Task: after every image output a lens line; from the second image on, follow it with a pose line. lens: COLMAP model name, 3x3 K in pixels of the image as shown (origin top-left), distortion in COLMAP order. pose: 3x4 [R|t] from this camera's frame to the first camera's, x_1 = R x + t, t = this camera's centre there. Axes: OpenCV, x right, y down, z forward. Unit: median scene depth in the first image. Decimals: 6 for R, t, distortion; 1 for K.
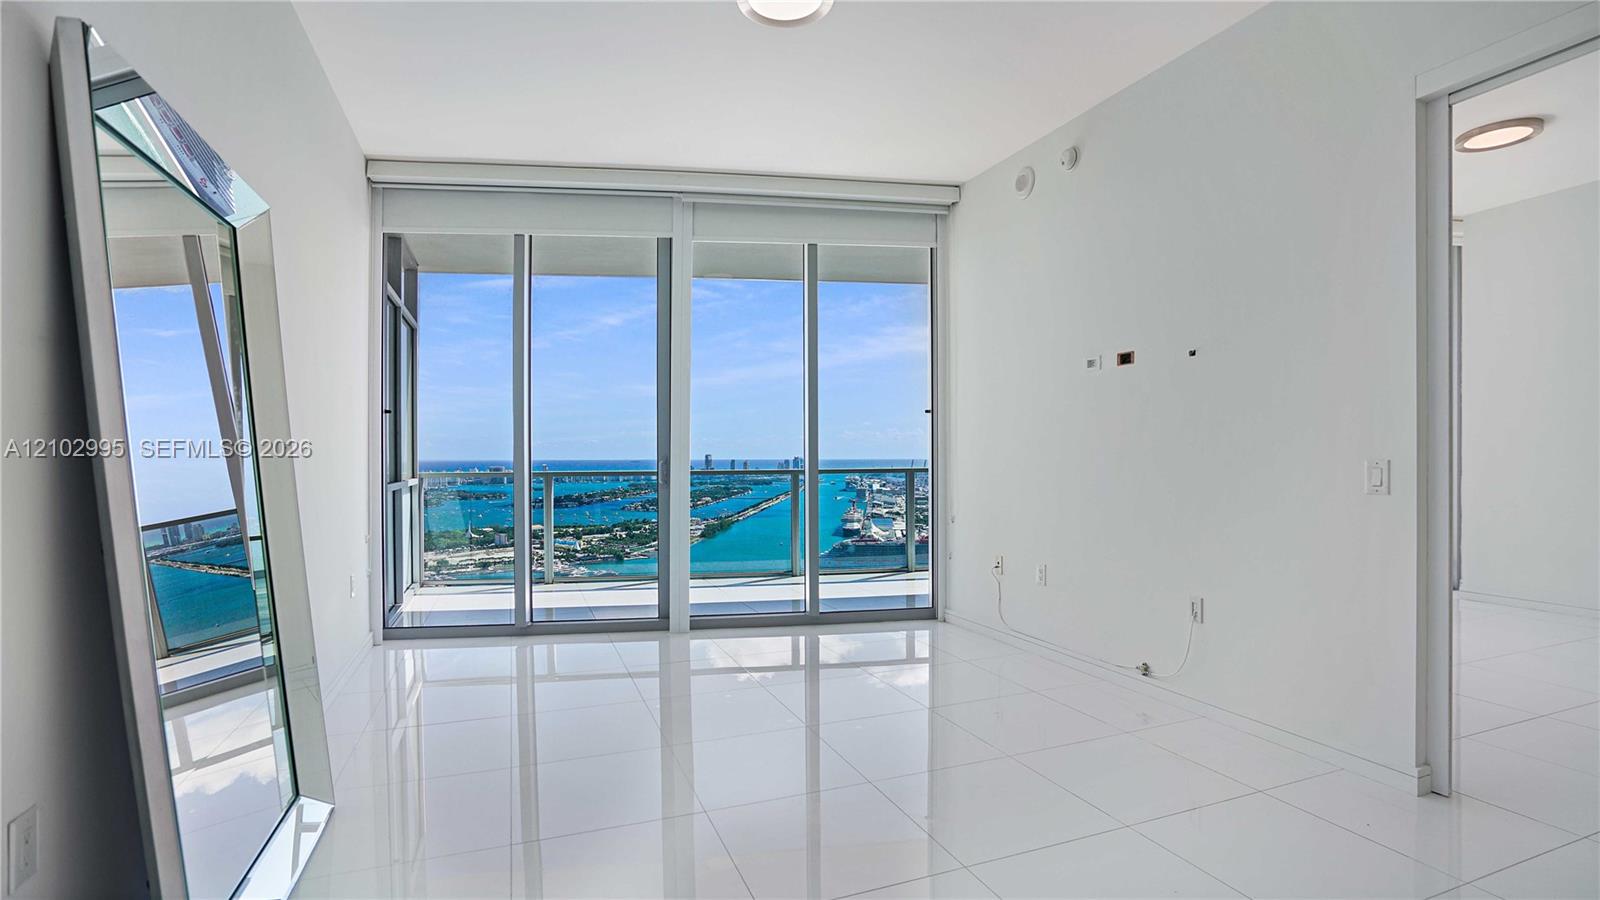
lens RADIAL K [[751.0, 0, 796.1], [0, 751.0, 465.7], [0, 0, 1]] dist [-0.037723, 0.009980]
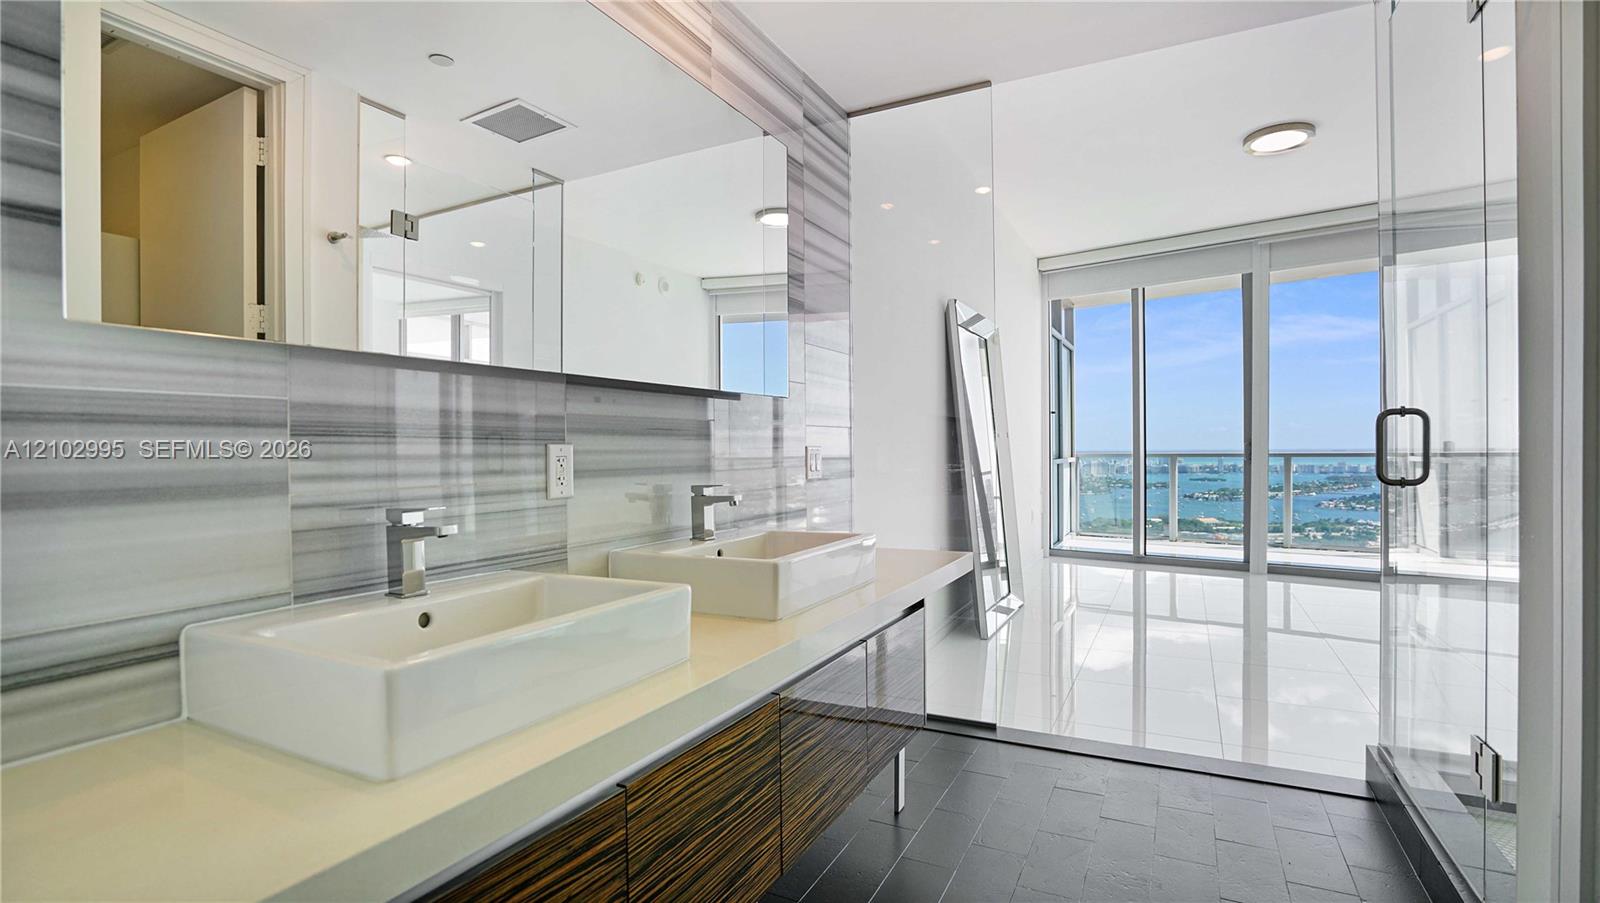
lens RADIAL K [[745.8, 0, 789.5], [0, 745.8, 436.6], [0, 0, 1]] dist [-0.047881, 0.016787]
pose [[0.657841, -0.010264, -0.753087, 0.231299], [-0.007201, 0.999776, -0.019916, 0.012115], [0.753122, 0.018525, 0.657619, -0.393698]]
